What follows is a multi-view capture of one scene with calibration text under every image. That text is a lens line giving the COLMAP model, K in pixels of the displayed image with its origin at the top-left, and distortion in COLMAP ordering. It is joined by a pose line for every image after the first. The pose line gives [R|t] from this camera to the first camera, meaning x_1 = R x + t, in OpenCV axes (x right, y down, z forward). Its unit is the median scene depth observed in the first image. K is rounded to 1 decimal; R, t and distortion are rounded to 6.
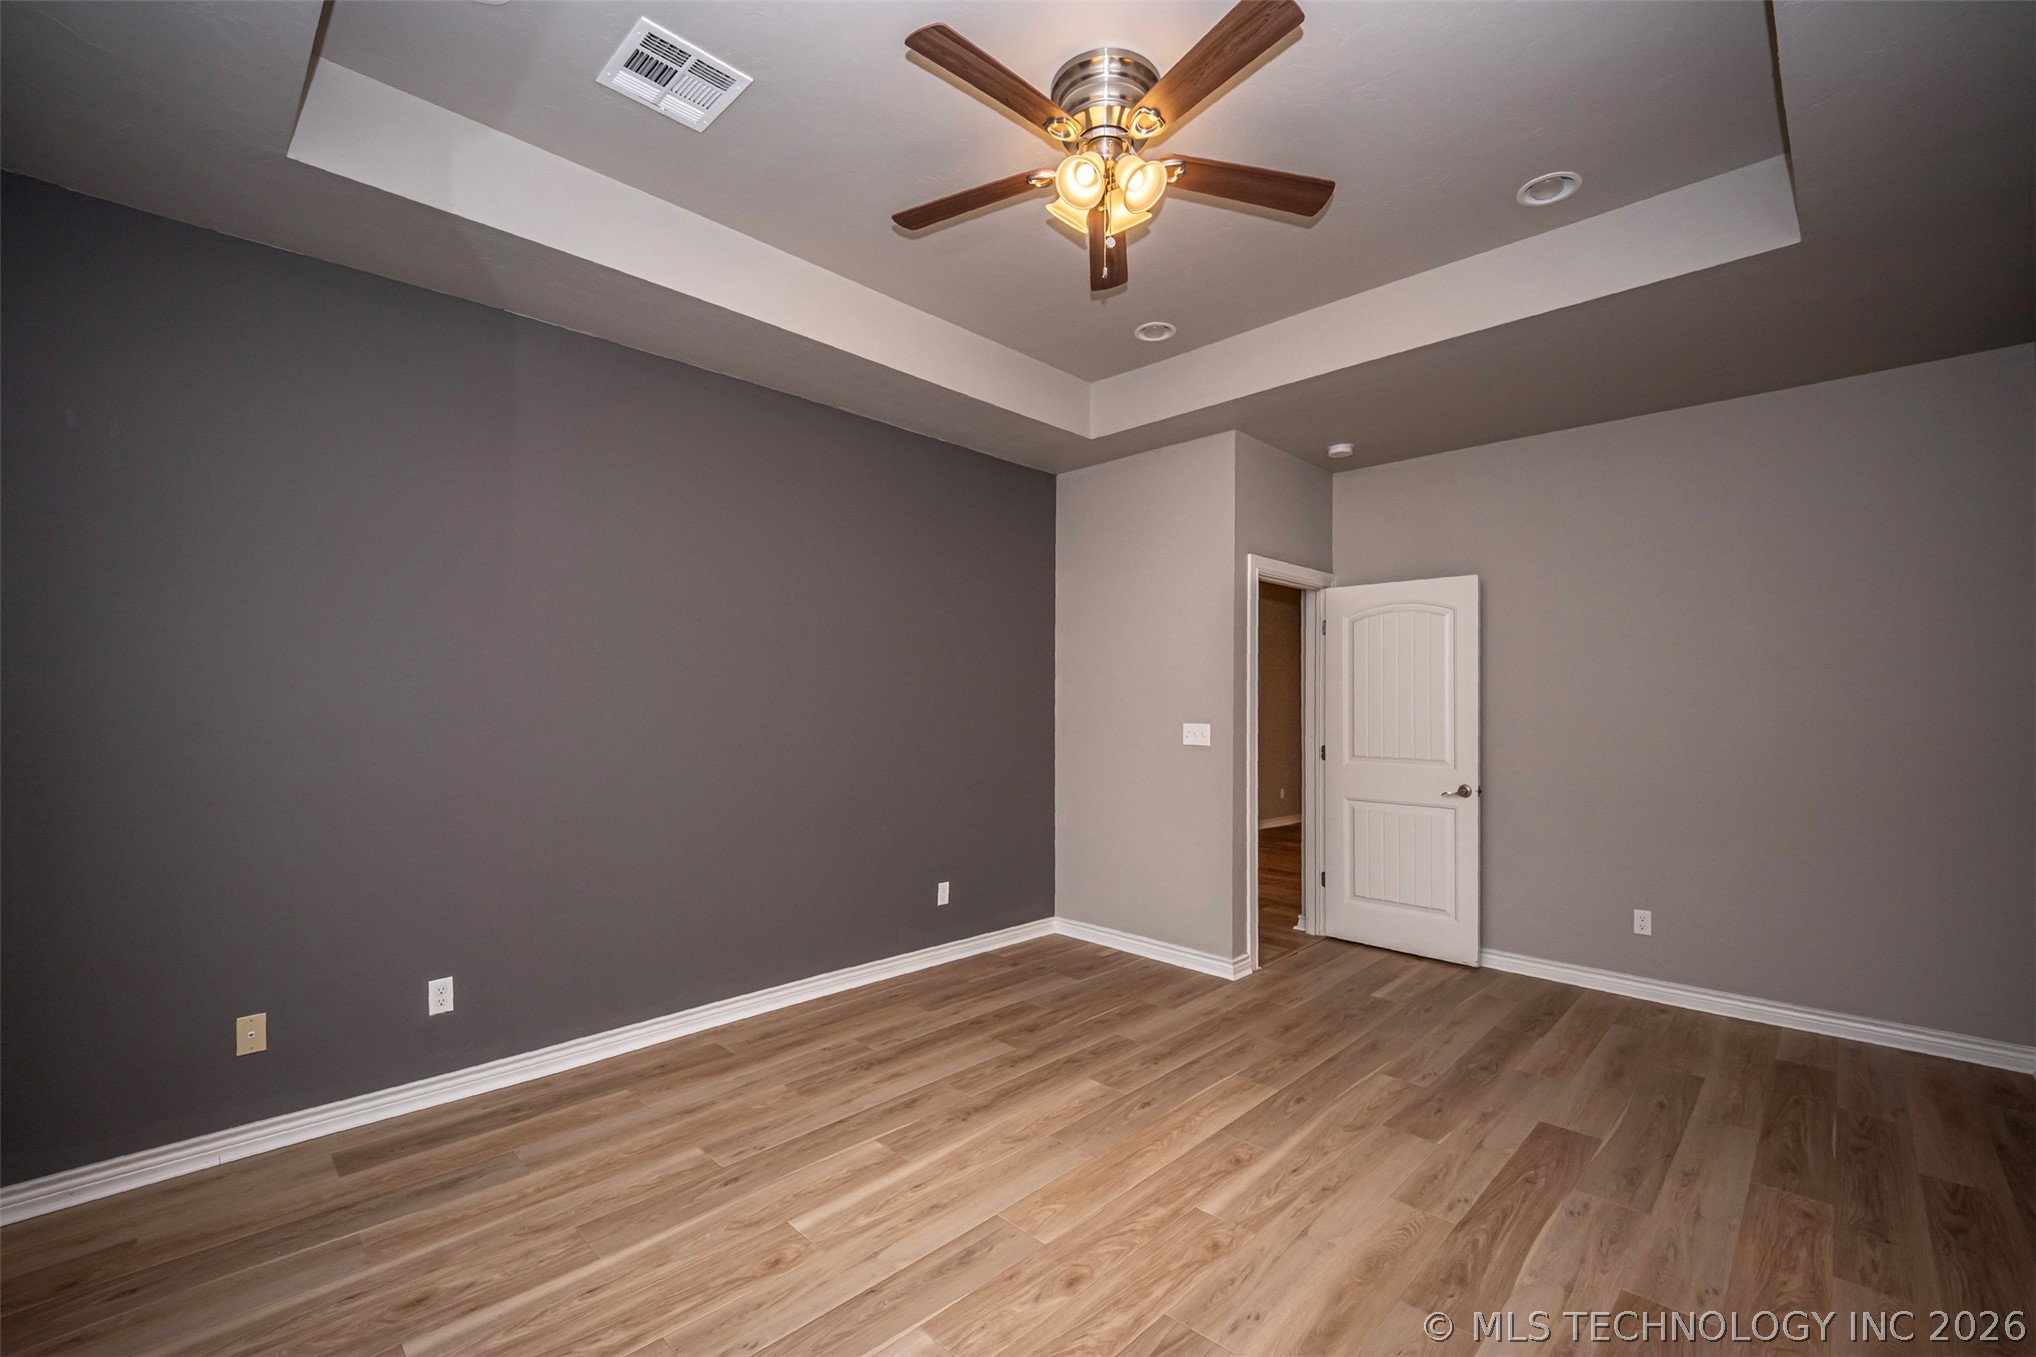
lens RADIAL K [[851.7, 0, 1018.0], [0, 851.7, 678.5], [0, 0, 1]] dist [0.000347, 0.000354]
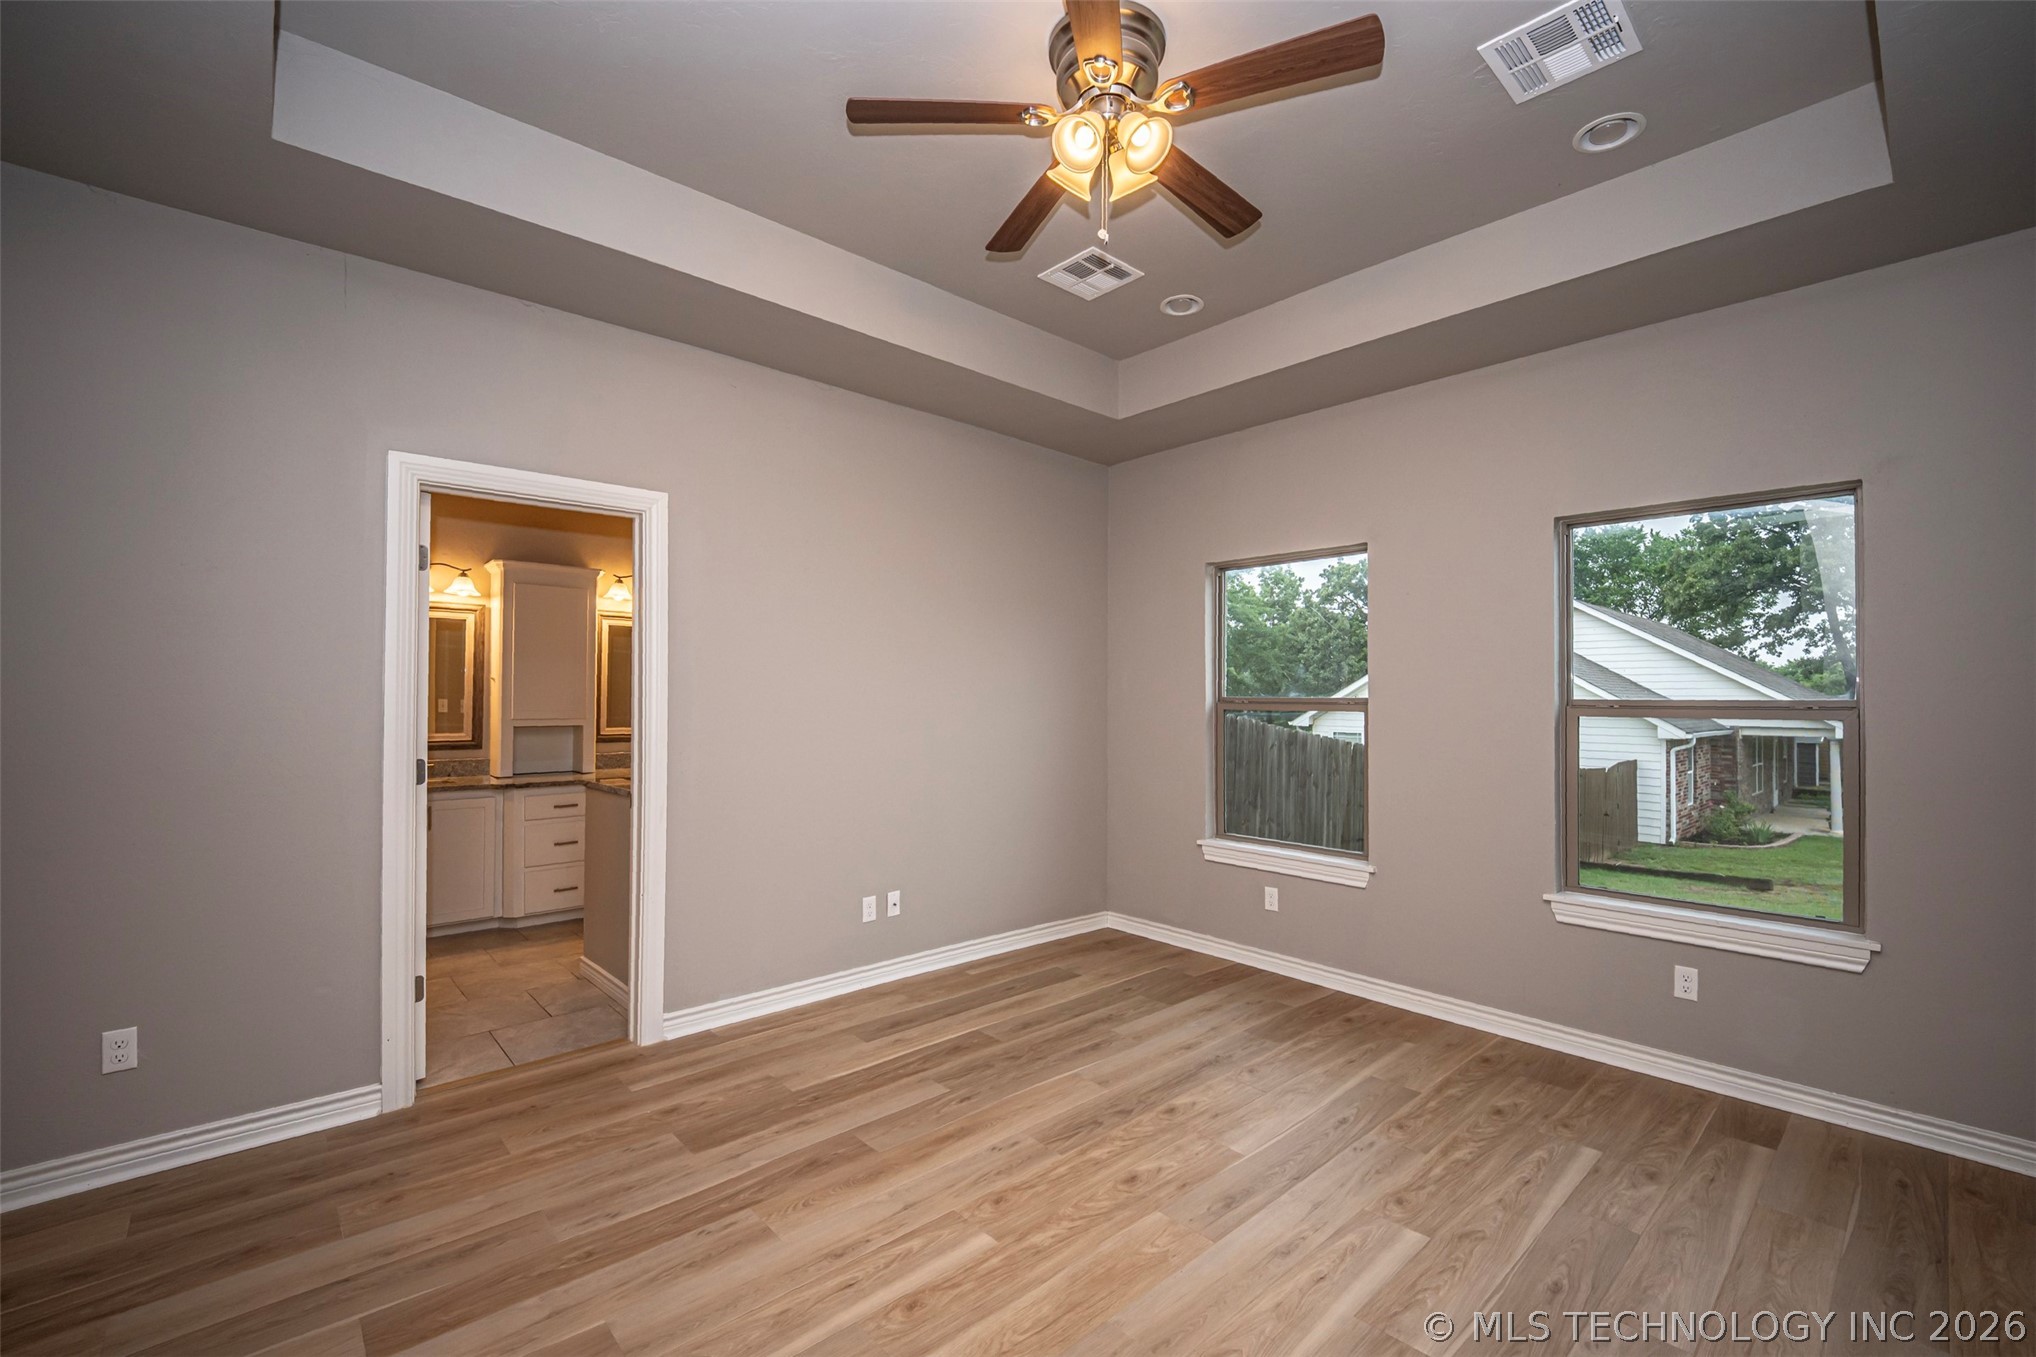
lens RADIAL K [[851.7, 0, 1018.0], [0, 851.7, 678.5], [0, 0, 1]] dist [0.000347, 0.000354]
pose [[-0.998181, -0.013069, 0.058860, 0.148170], [-0.016079, 0.998571, -0.050959, 0.062501], [-0.058110, -0.051813, -0.996965, 2.044993]]
